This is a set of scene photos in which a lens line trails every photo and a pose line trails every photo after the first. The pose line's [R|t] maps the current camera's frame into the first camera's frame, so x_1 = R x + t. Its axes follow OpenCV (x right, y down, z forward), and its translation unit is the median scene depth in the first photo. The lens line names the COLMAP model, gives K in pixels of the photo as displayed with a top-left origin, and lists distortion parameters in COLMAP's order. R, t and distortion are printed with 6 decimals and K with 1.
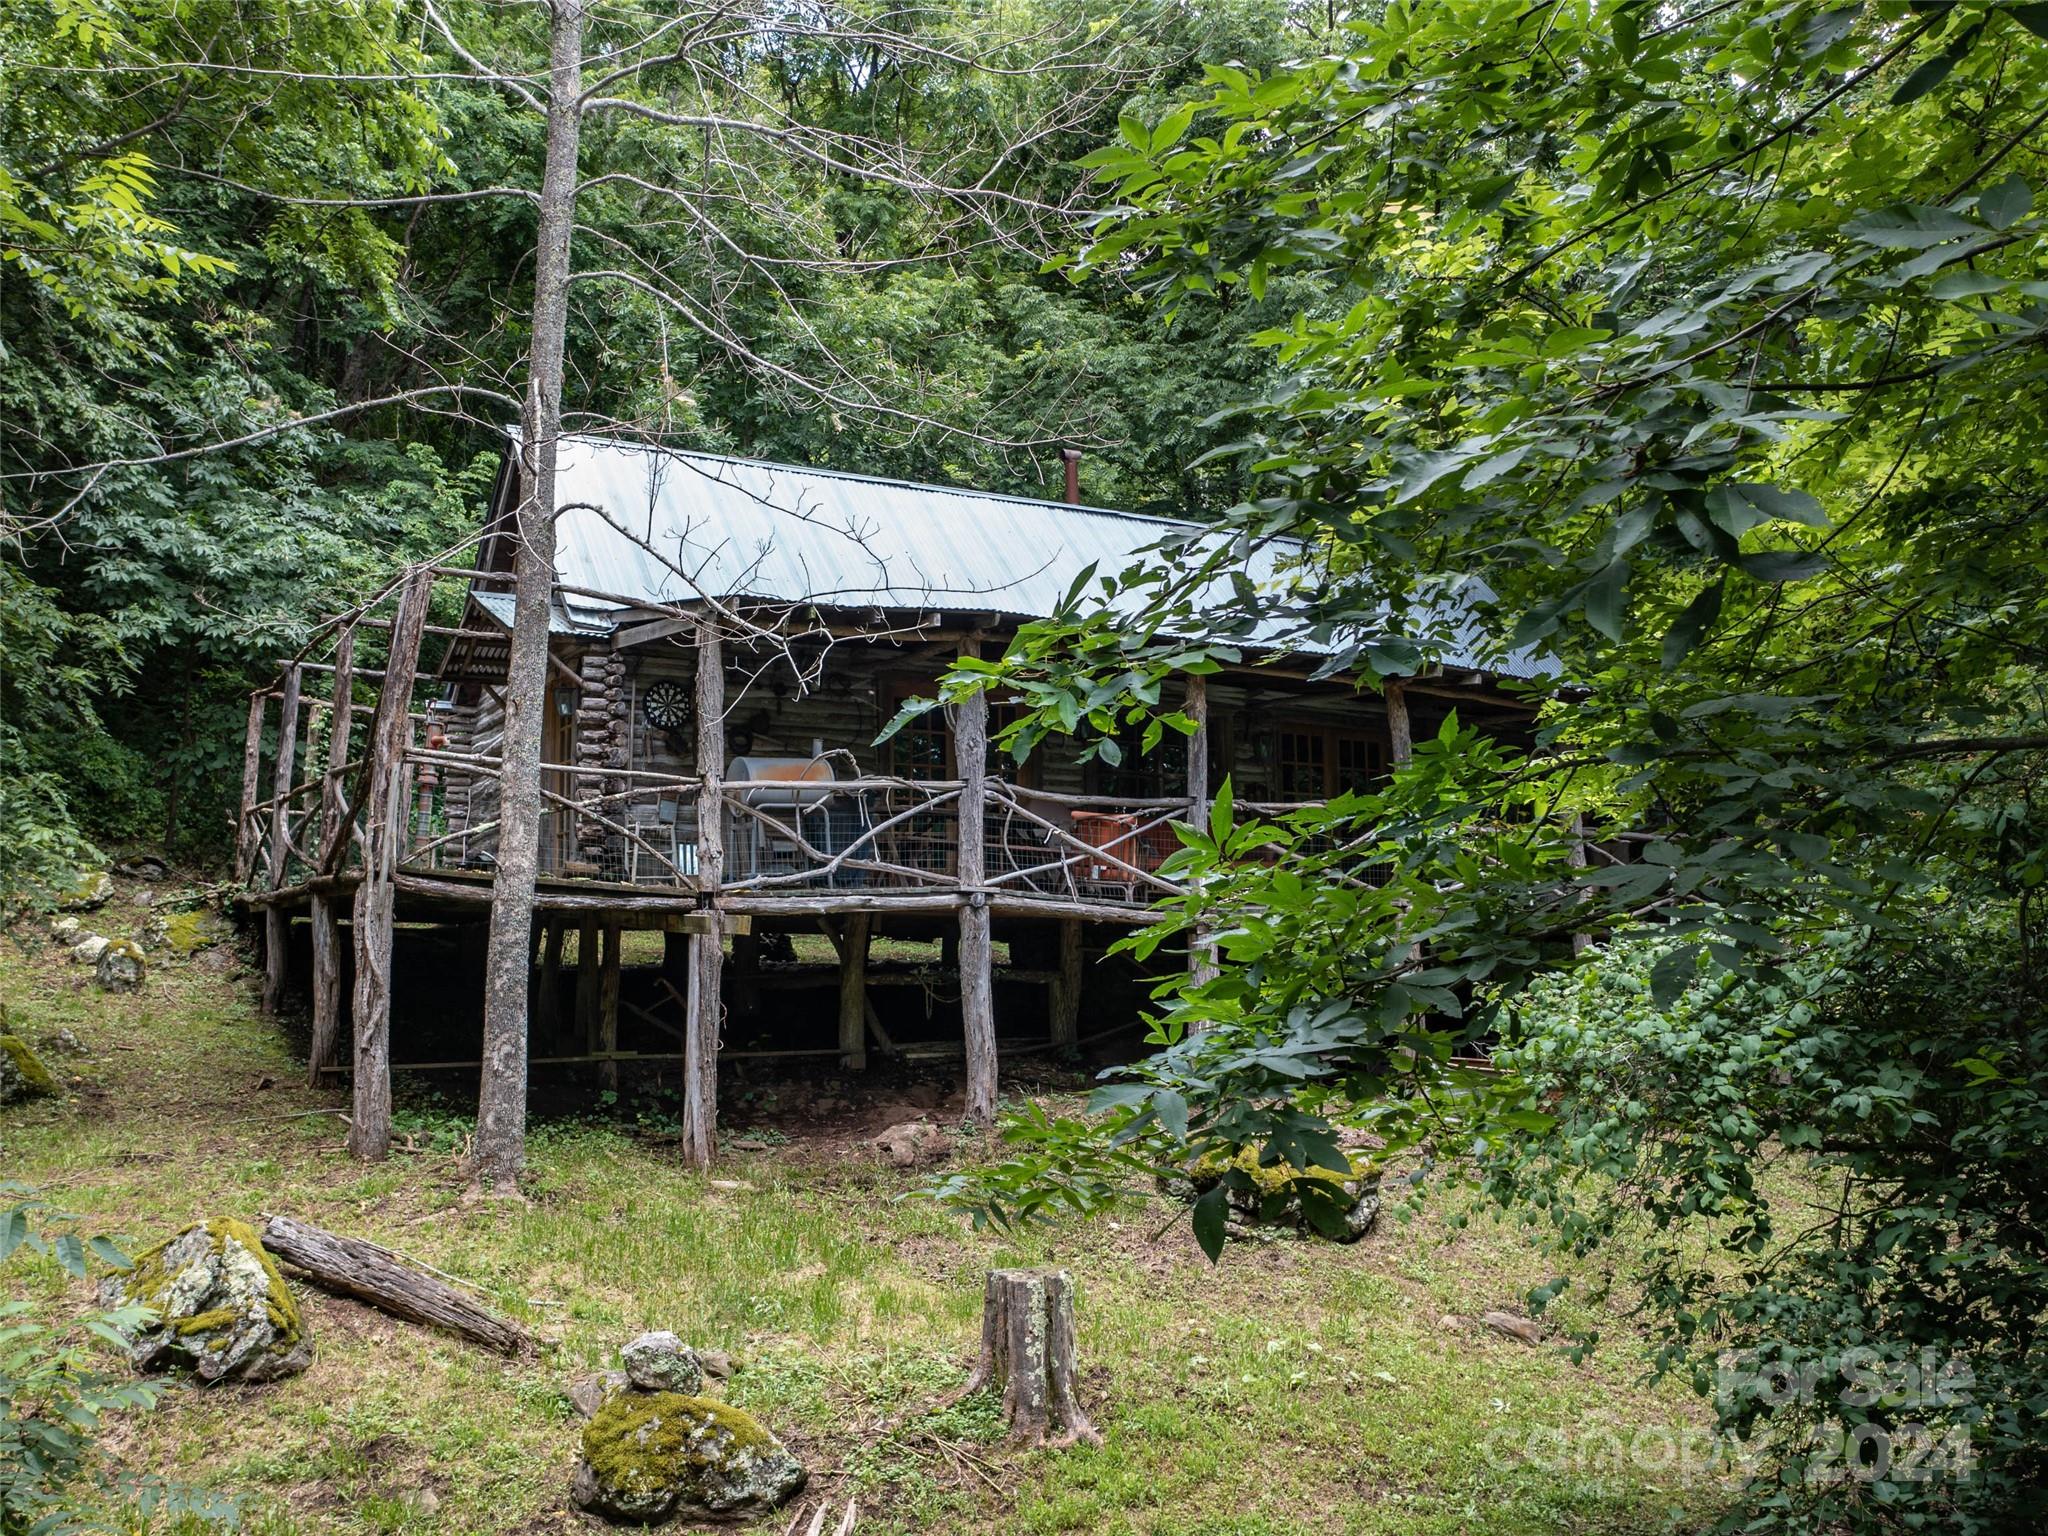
lens RADIAL K [[1661.5, 0, 1024.0], [0, 1661.5, 768.0], [0, 0, 1]] dist [-0.008519, 0.007757]
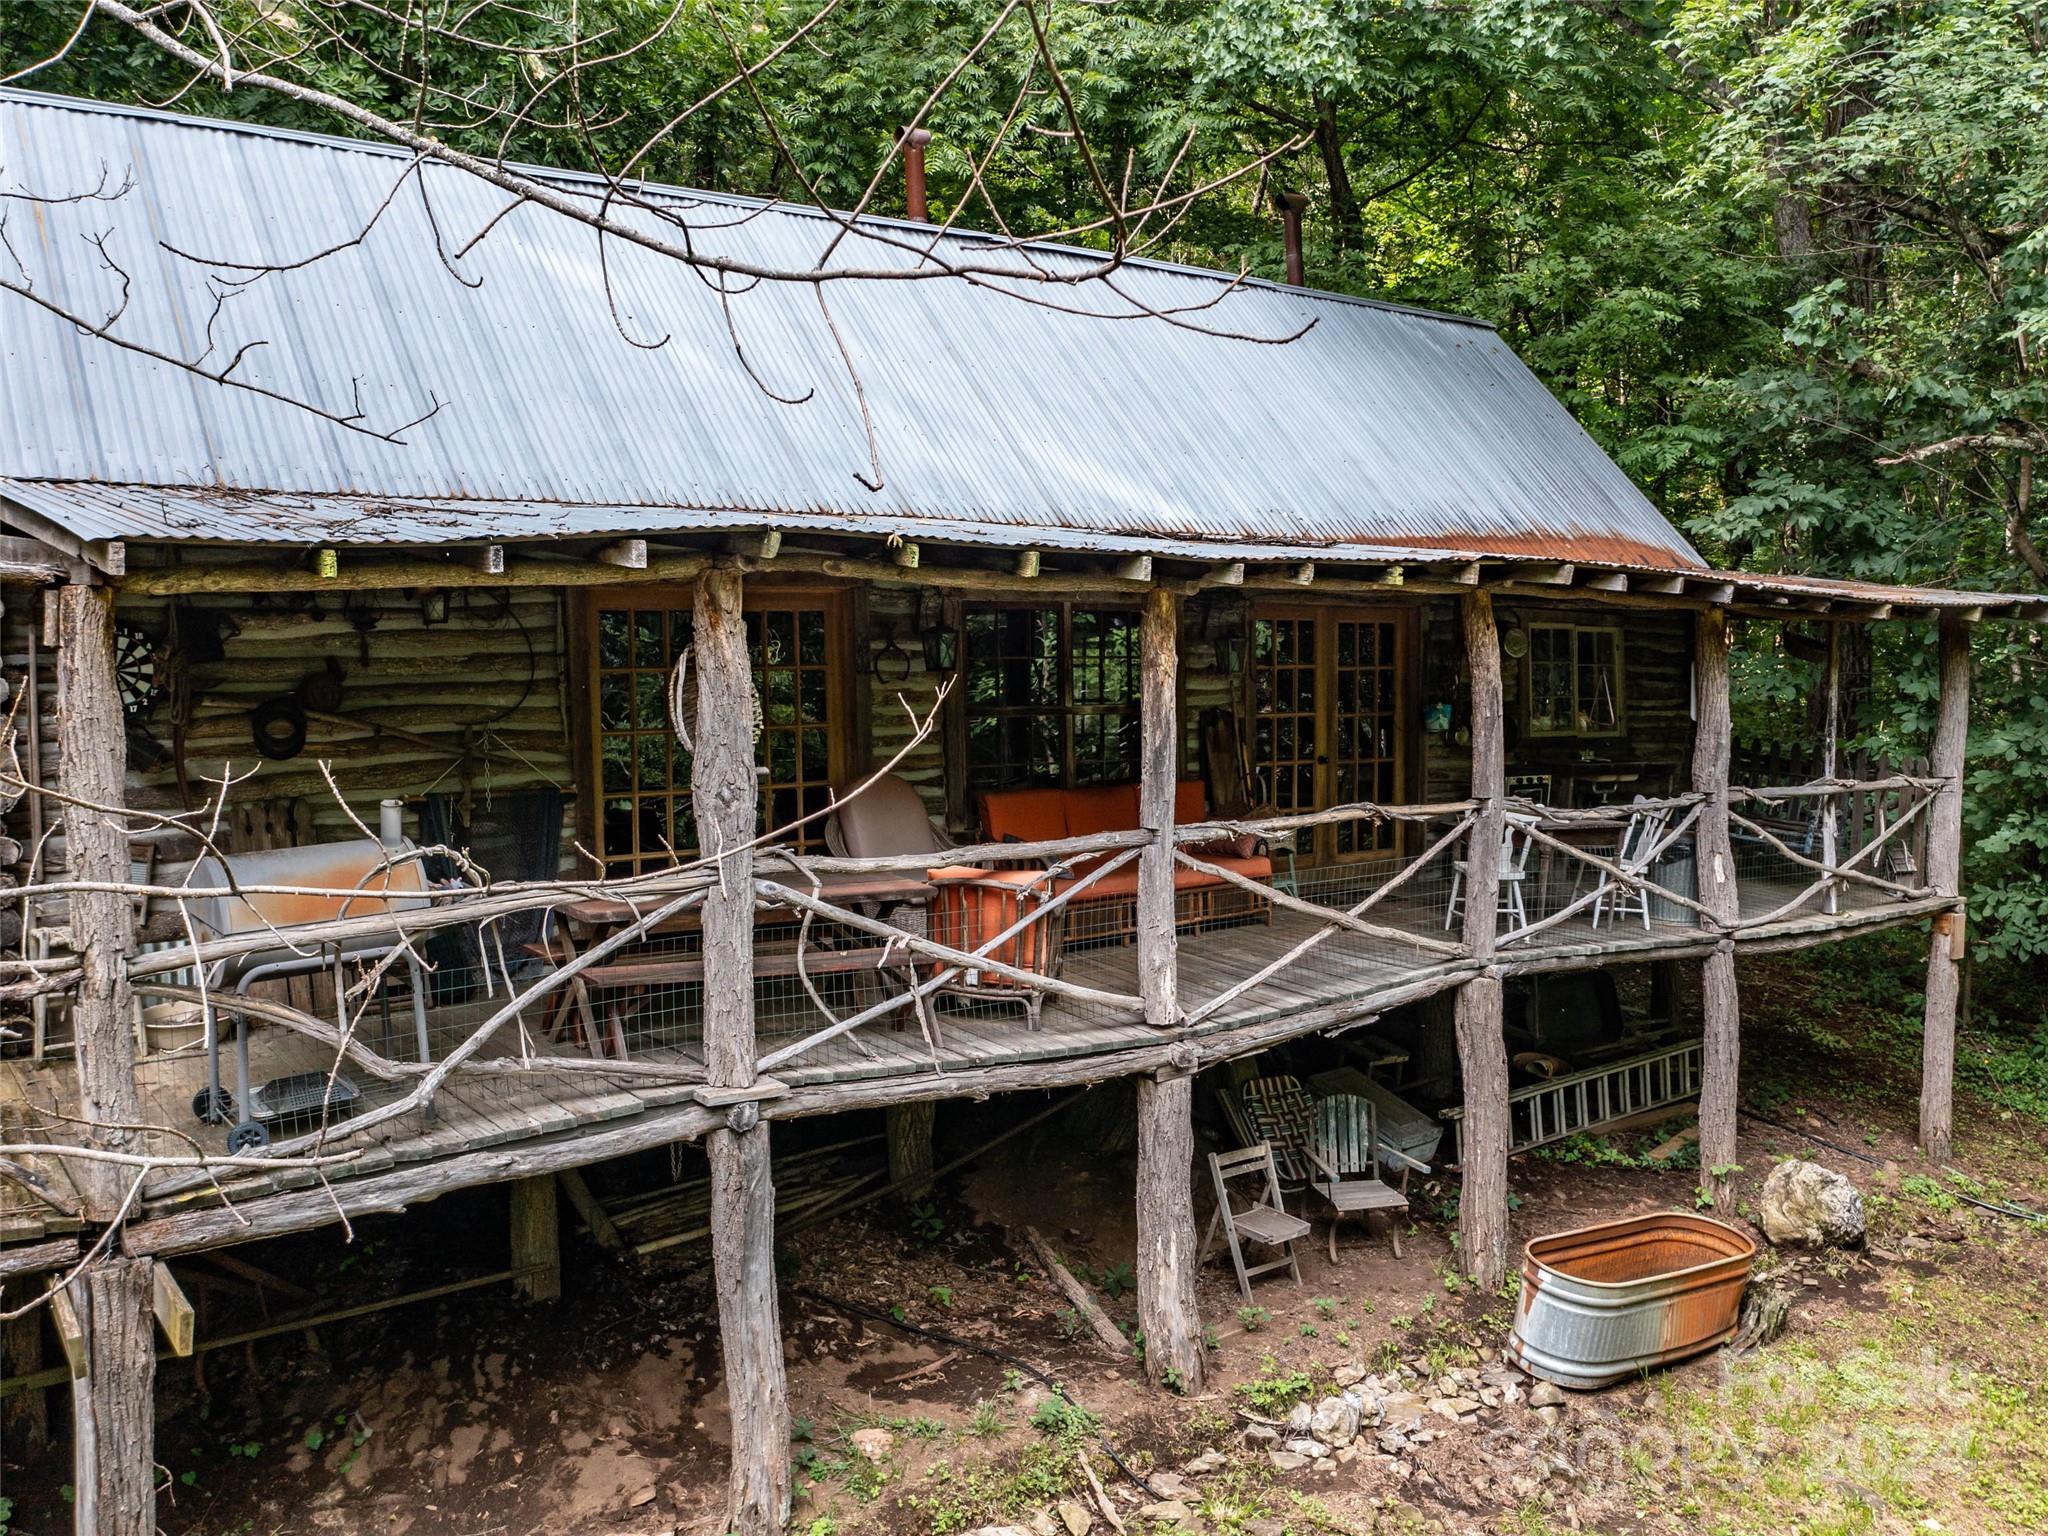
lens RADIAL K [[1661.5, 0, 1024.0], [0, 1661.5, 768.0], [0, 0, 1]] dist [-0.008519, 0.007757]
pose [[0.994853, -0.010291, 0.100808, 0.006426], [-0.009696, 0.980598, 0.195789, -0.119120], [-0.100867, -0.195759, 0.975451, 0.518683]]
